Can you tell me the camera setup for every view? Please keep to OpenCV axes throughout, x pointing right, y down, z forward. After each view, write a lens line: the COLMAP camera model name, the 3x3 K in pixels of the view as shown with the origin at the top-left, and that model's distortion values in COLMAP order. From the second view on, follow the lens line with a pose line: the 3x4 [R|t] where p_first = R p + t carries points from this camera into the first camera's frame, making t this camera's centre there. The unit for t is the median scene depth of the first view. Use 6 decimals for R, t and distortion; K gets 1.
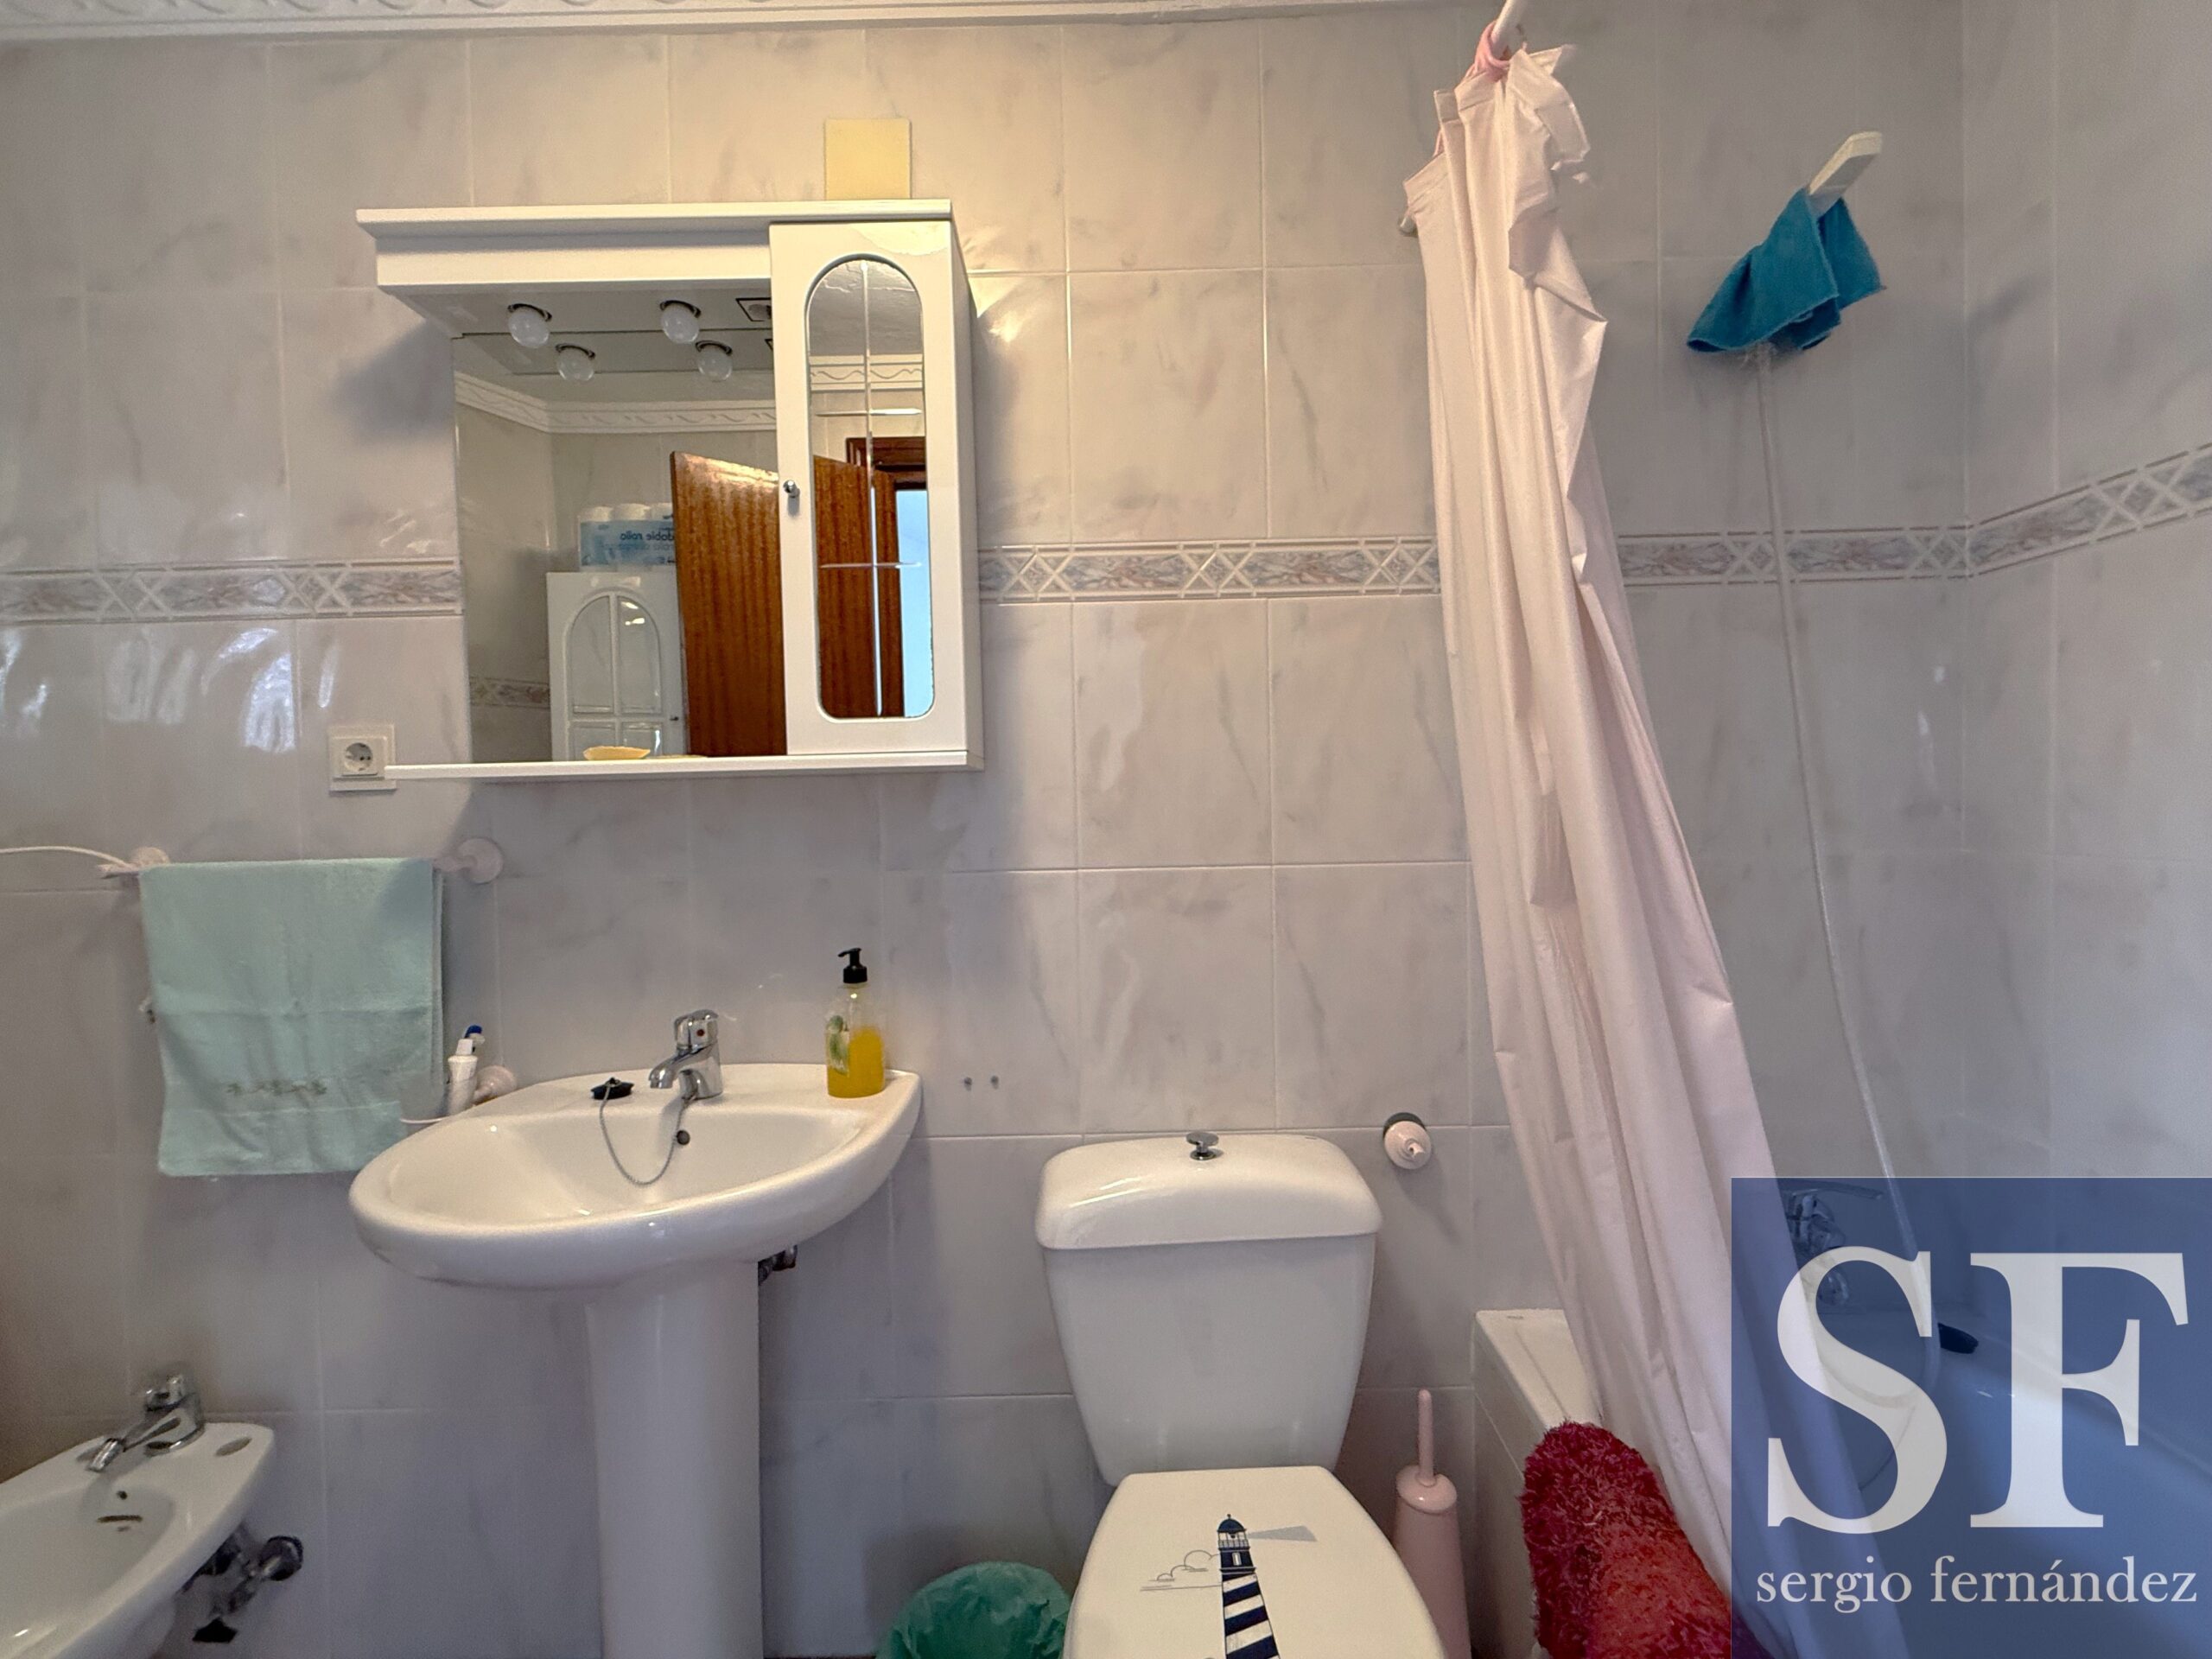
lens RADIAL K [[882.8, 0, 1102.4], [0, 882.8, 821.3], [0, 0, 1]] dist [-0.001120, 0.000106]
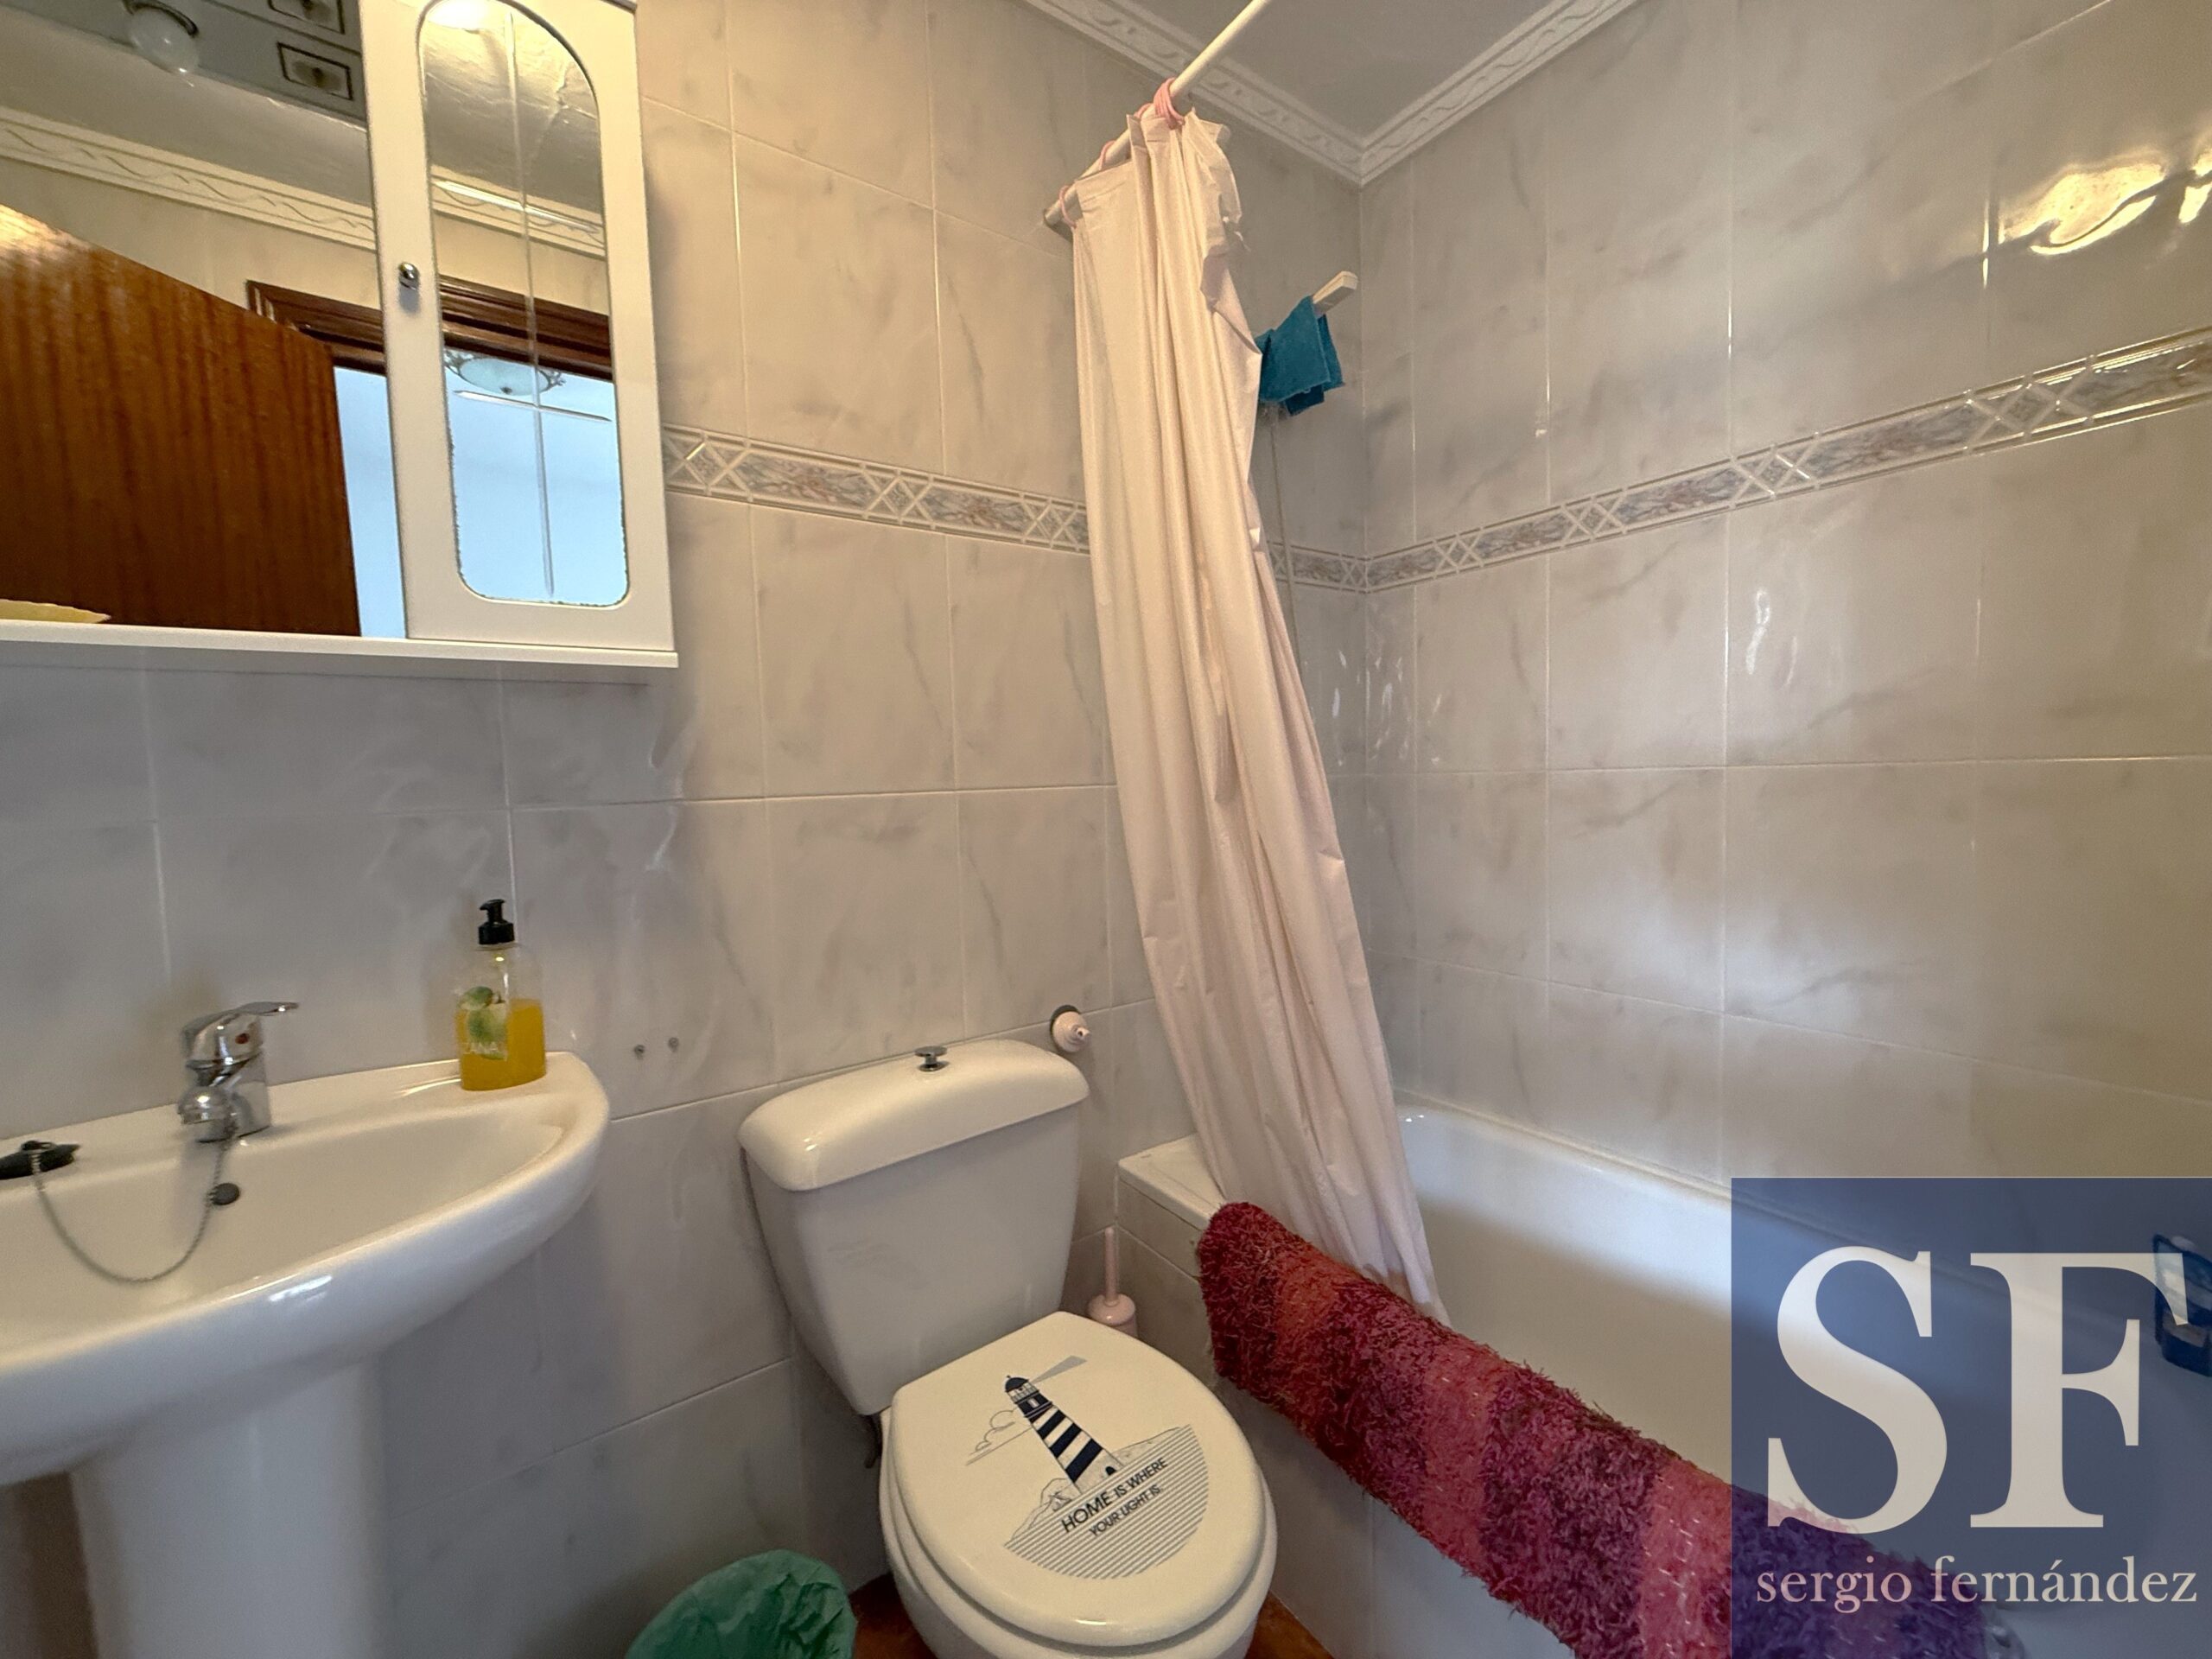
lens RADIAL K [[882.8, 0, 1104.3], [0, 882.8, 818.9], [0, 0, 1]] dist [-0.001120, 0.000106]
pose [[0.804639, -0.032815, 0.592857, -0.308117], [0.021573, 0.999428, 0.026040, 0.063881], [-0.593373, -0.008163, 0.804886, 0.053897]]
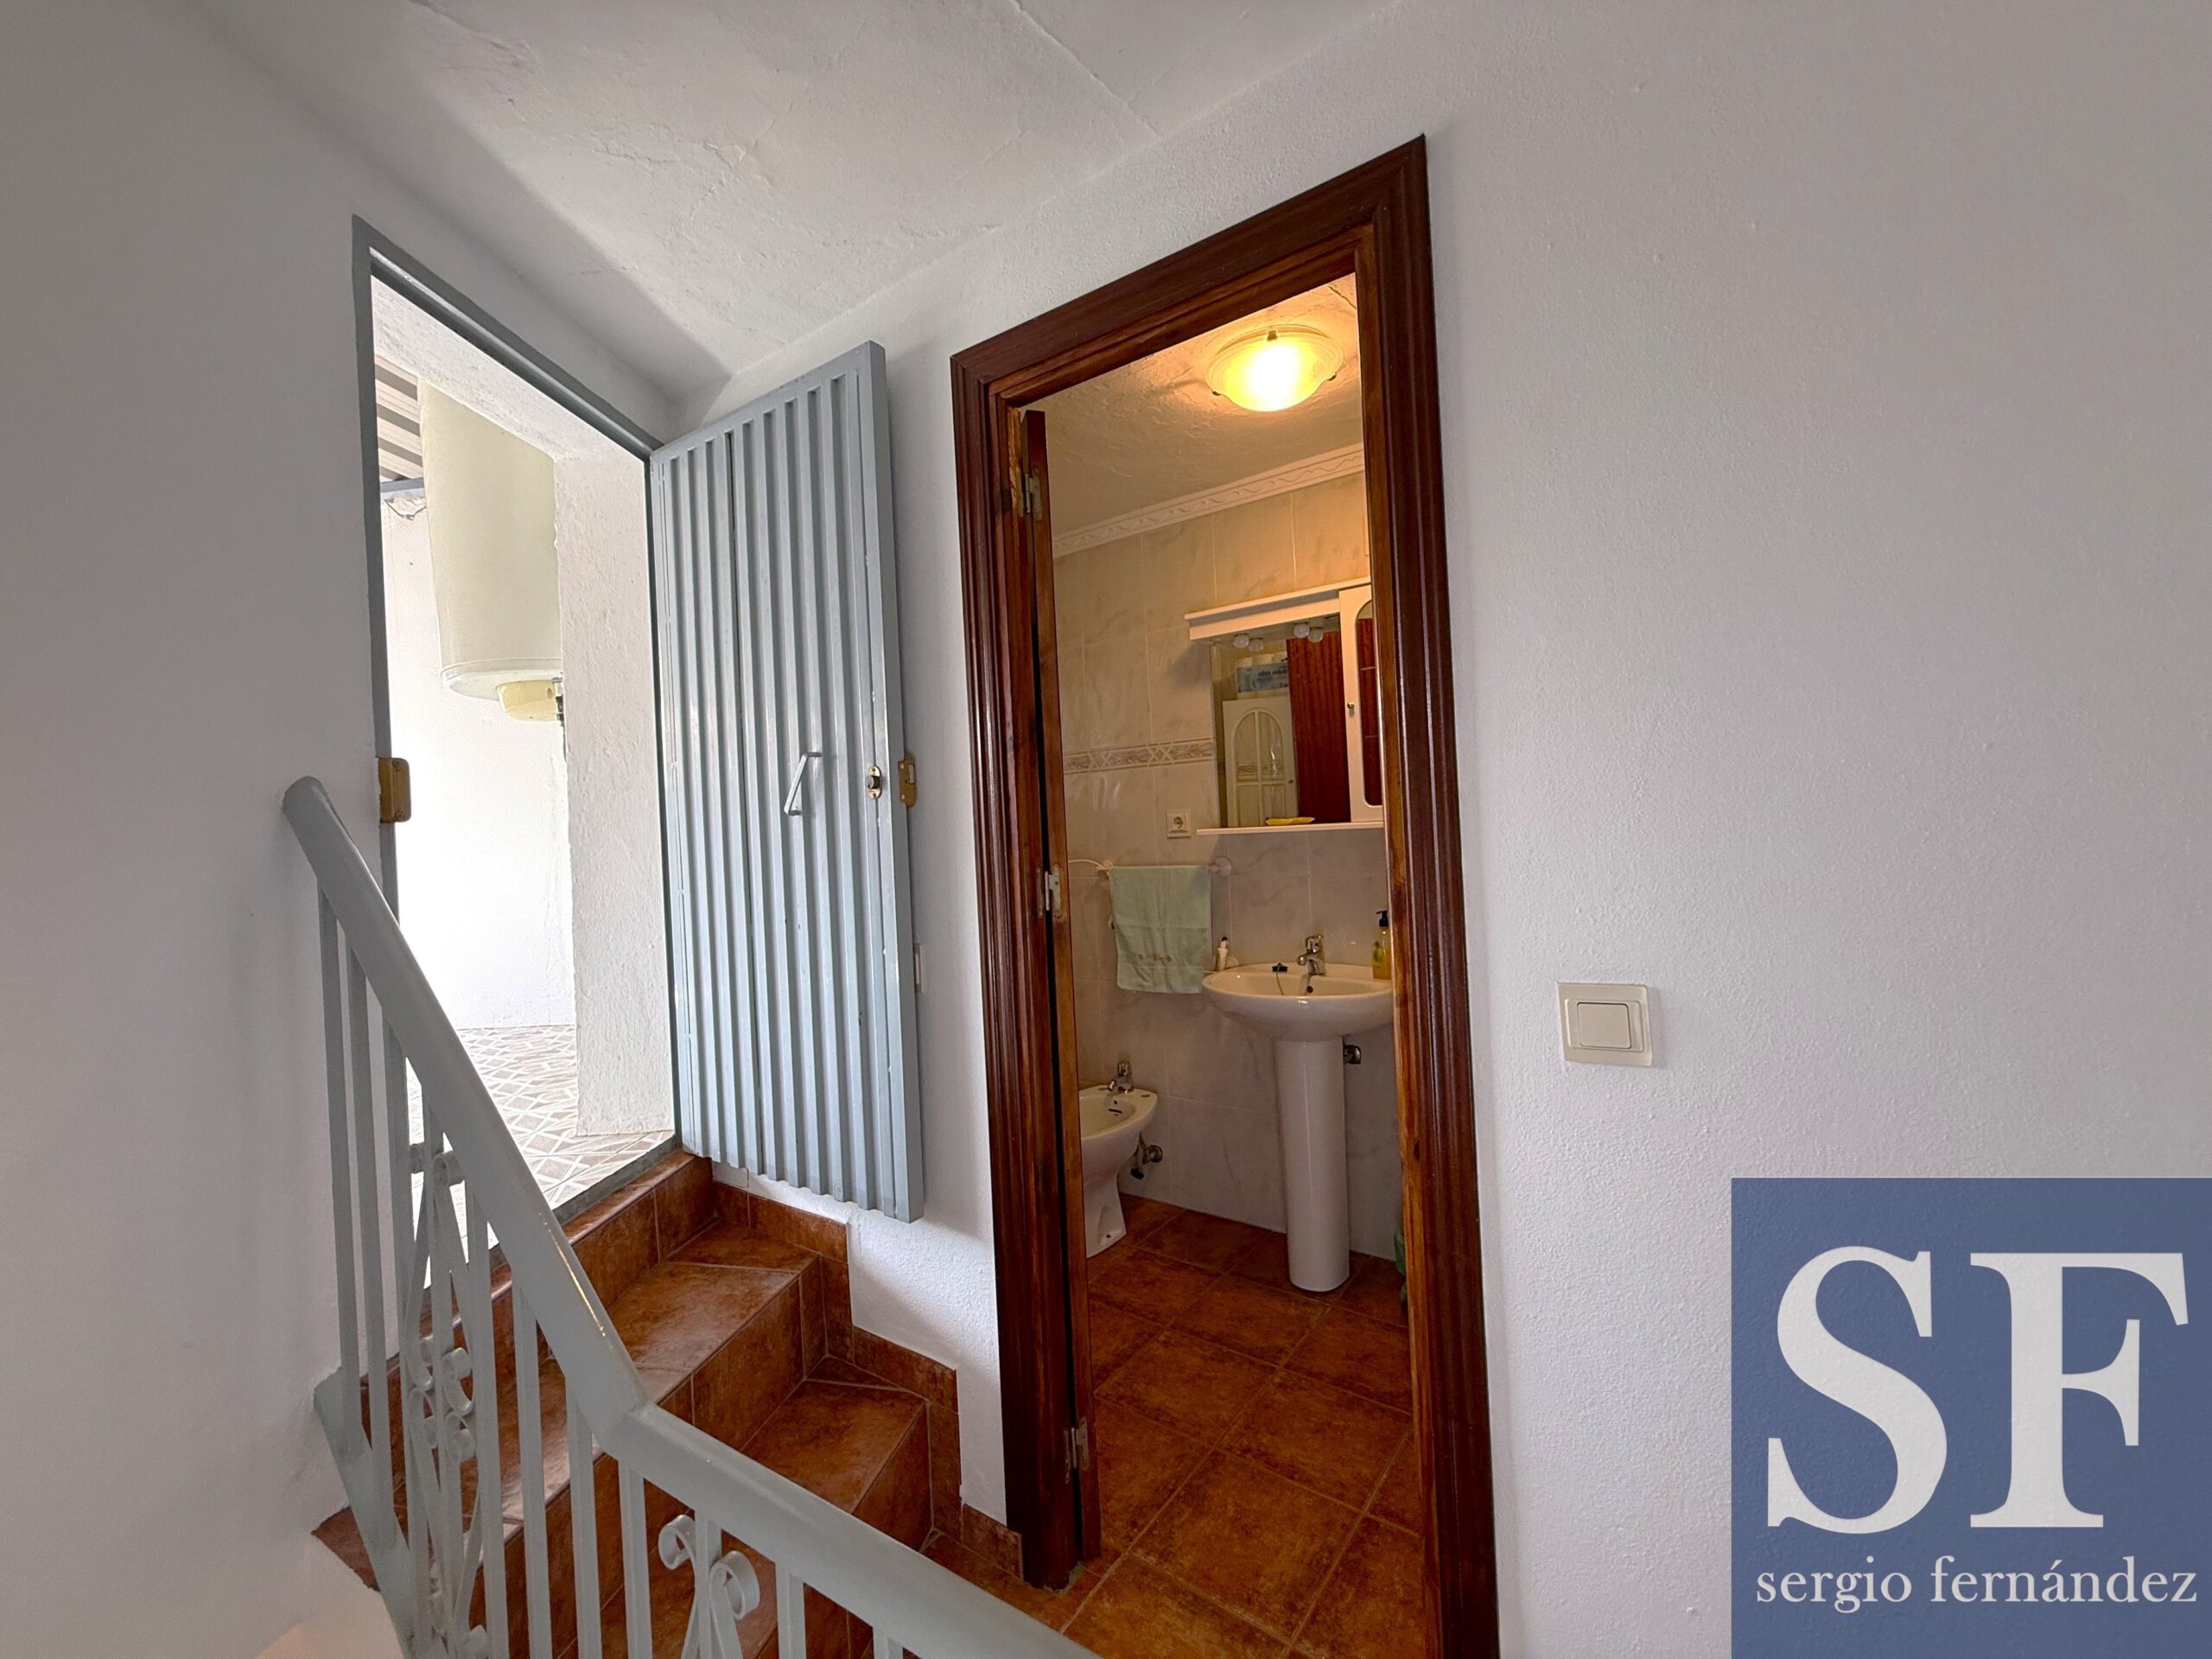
lens RADIAL K [[882.8, 0, 1104.7], [0, 882.8, 827.2], [0, 0, 1]] dist [-0.001120, 0.000106]
pose [[0.806489, -0.014780, -0.591064, 0.432228], [0.019590, 0.999807, 0.001730, -0.072984], [0.590924, -0.012974, 0.806623, -1.100189]]
